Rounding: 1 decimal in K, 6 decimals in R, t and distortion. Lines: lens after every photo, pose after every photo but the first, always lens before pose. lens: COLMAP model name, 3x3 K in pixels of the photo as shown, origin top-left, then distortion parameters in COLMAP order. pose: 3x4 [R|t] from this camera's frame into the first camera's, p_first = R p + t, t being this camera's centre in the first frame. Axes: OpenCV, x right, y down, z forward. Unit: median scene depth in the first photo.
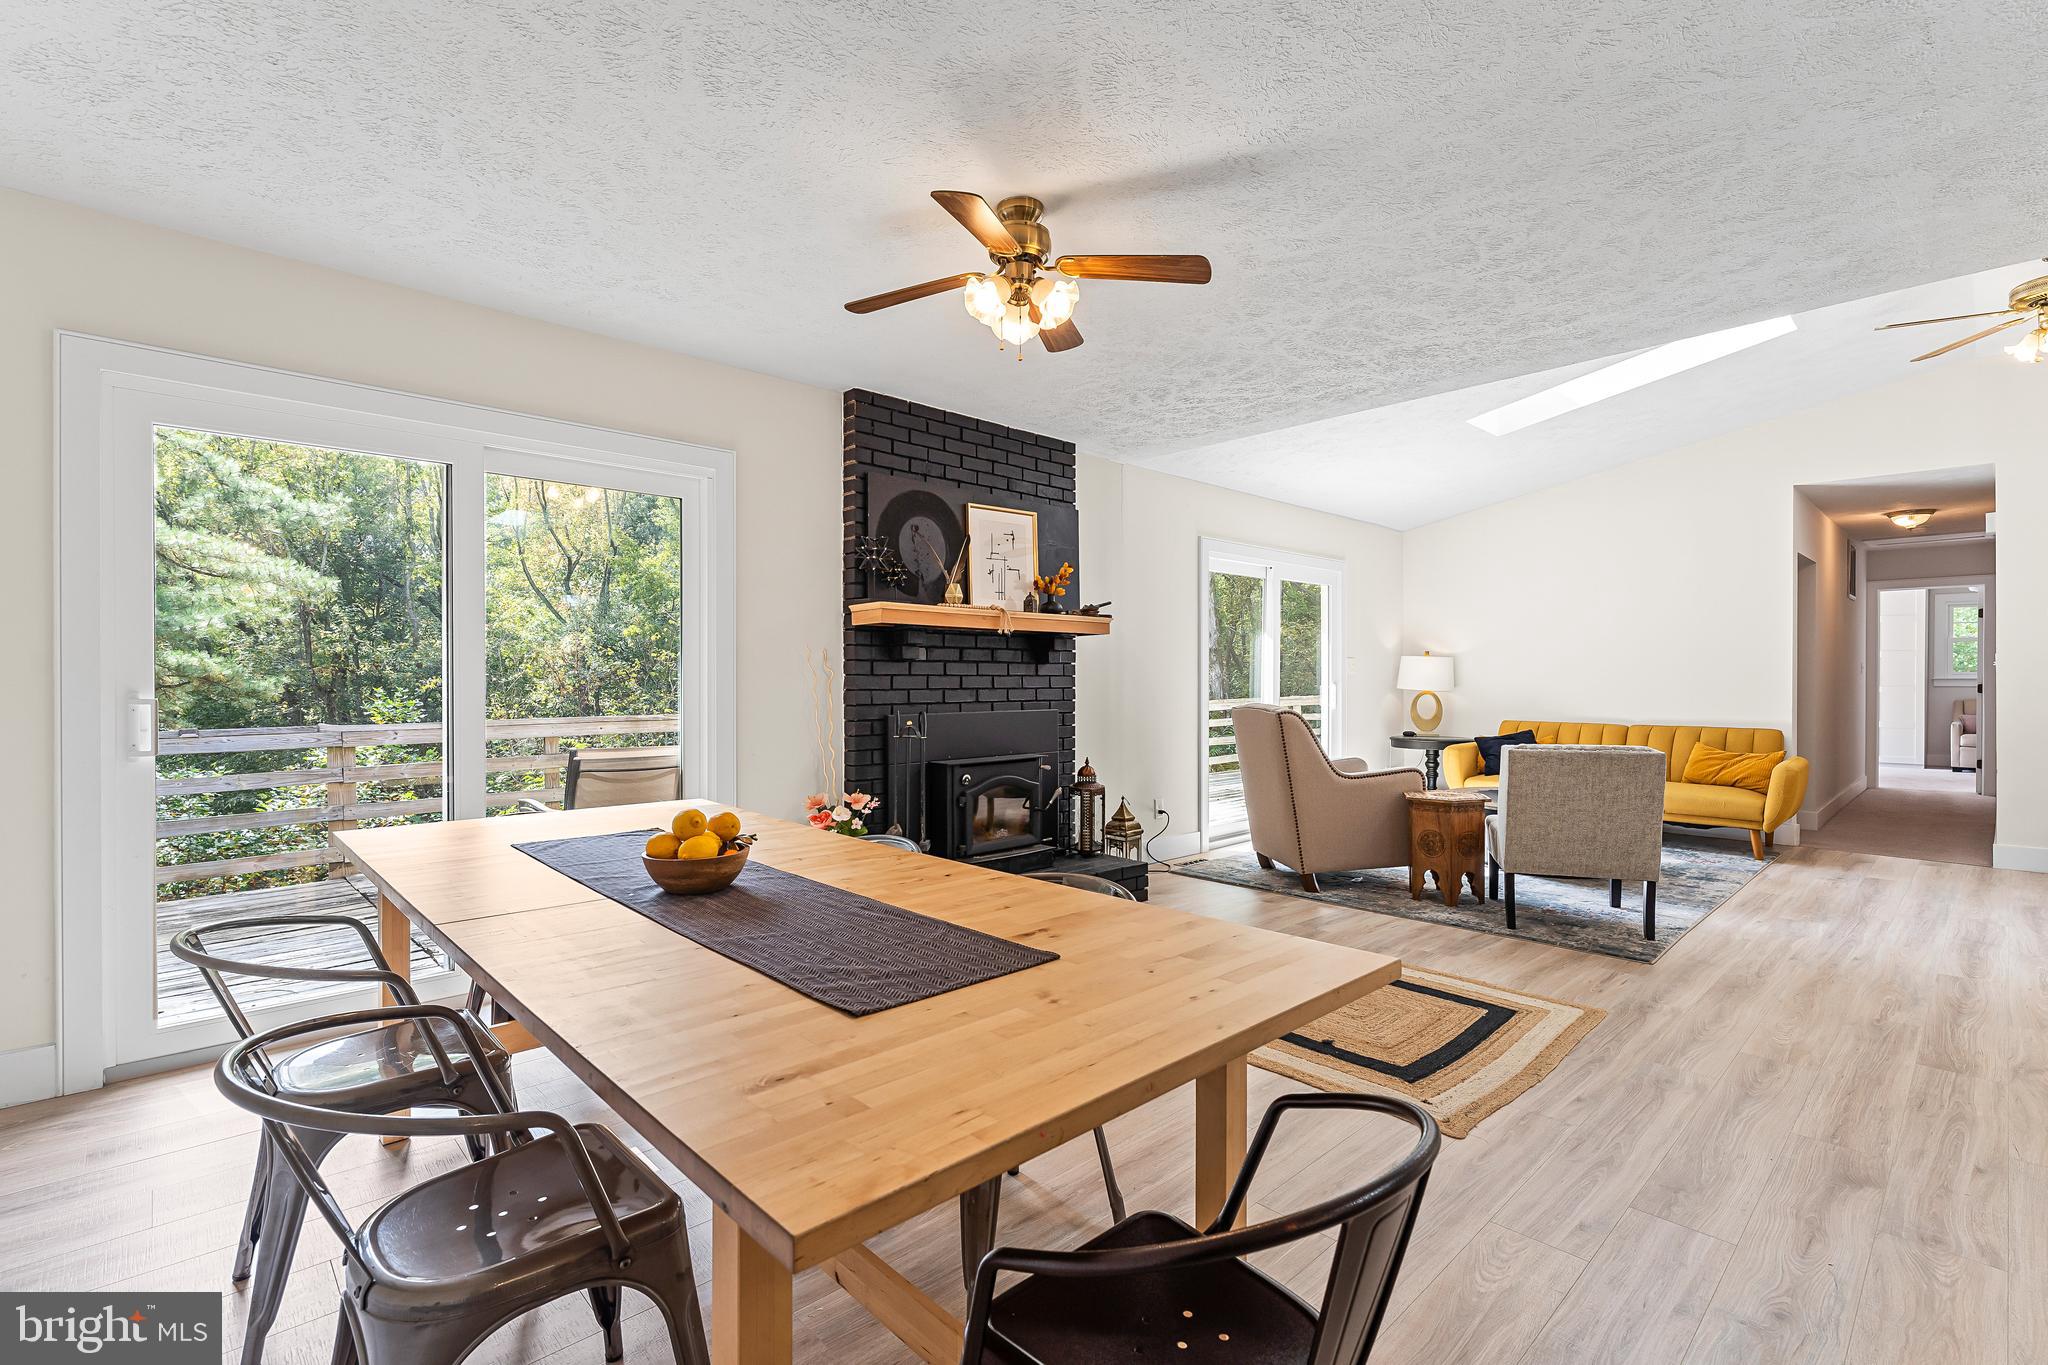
lens RADIAL K [[939.5, 0, 984.0], [0, 939.5, 693.9], [0, 0, 1]] dist [-0.008447, -0.001399]
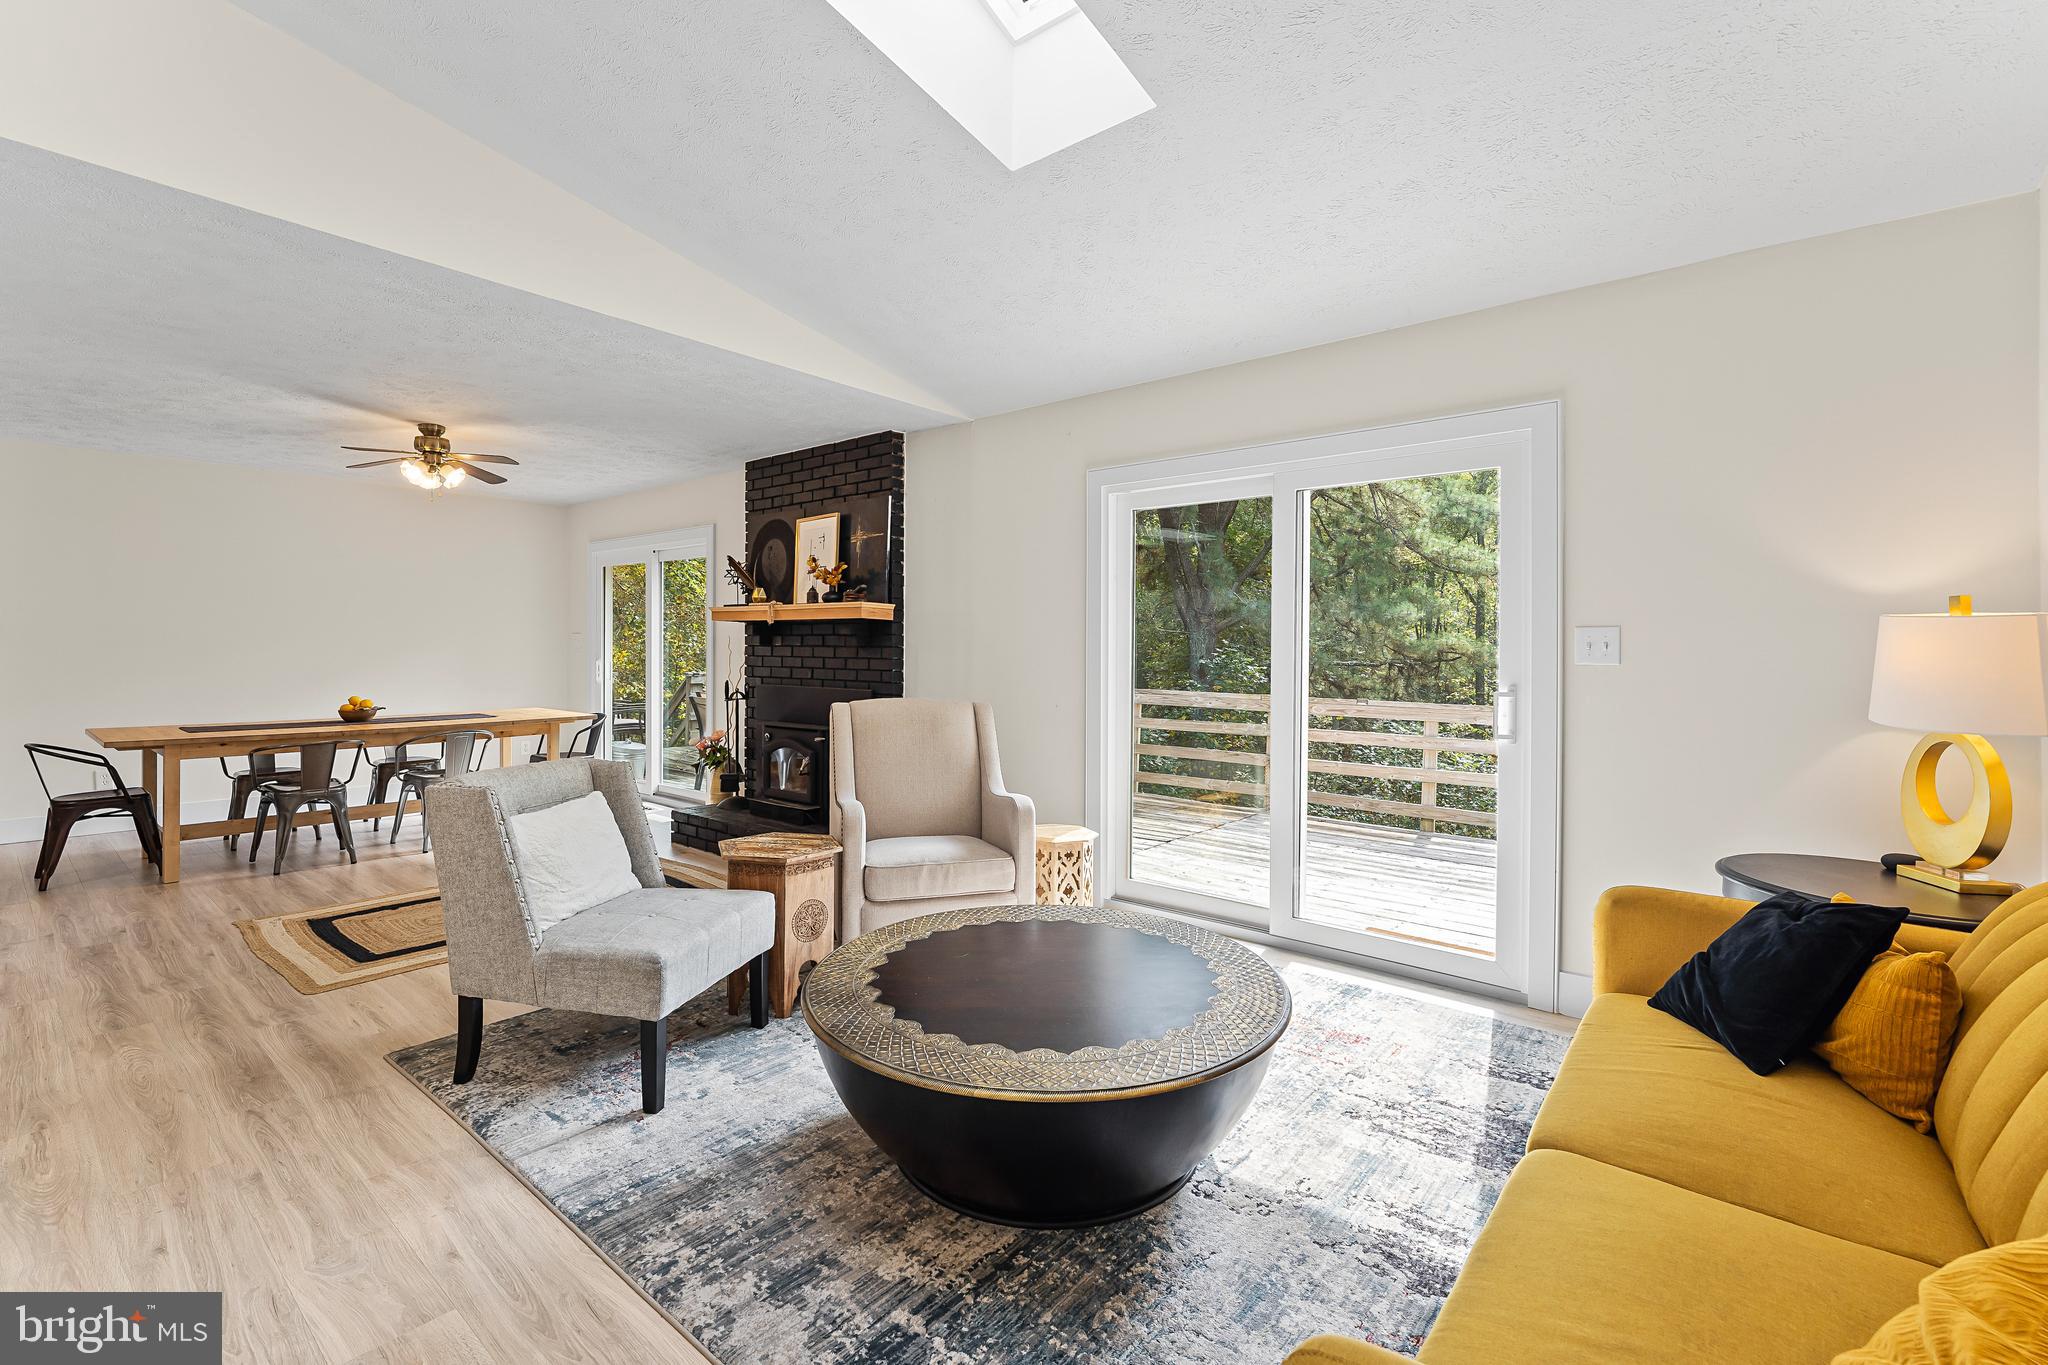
lens RADIAL K [[910.3, 0, 1060.8], [0, 910.3, 664.4], [0, 0, 1]] dist [-0.005928, -0.001026]
pose [[0.143747, 0.019825, -0.989416, 1.197565], [-0.025183, 0.999549, 0.016369, -0.037745], [0.989294, 0.022563, 0.144182, 1.136355]]
